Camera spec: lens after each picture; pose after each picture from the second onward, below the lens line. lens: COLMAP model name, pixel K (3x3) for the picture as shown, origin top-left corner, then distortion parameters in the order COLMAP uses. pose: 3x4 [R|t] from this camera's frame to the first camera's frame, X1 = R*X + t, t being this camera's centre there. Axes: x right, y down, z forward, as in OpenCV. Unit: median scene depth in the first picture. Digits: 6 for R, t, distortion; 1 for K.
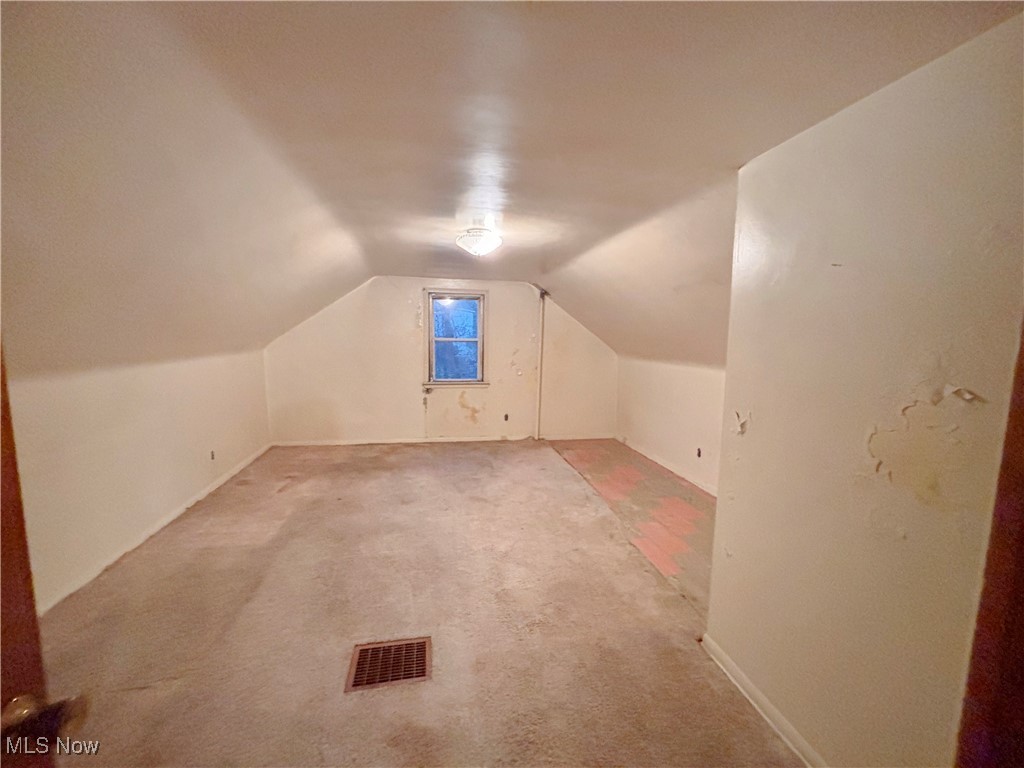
lens RADIAL K [[418.1, 0, 512.0], [0, 418.1, 384.0], [0, 0, 1]] dist [0.004115, 0.000286]
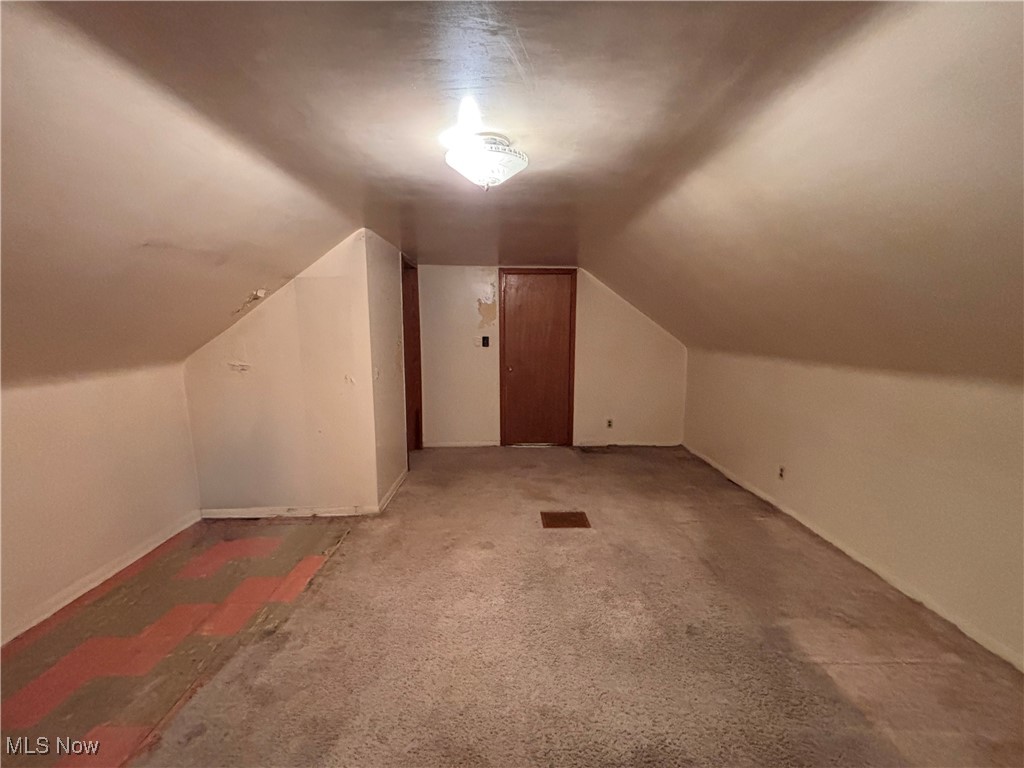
lens RADIAL K [[418.1, 0, 512.0], [0, 418.1, 384.0], [0, 0, 1]] dist [0.004115, 0.000286]
pose [[-0.984457, -0.040854, 0.170807, -0.223101], [0.002549, 0.969142, 0.246491, -0.194197], [-0.175607, 0.243096, -0.953974, 1.623897]]
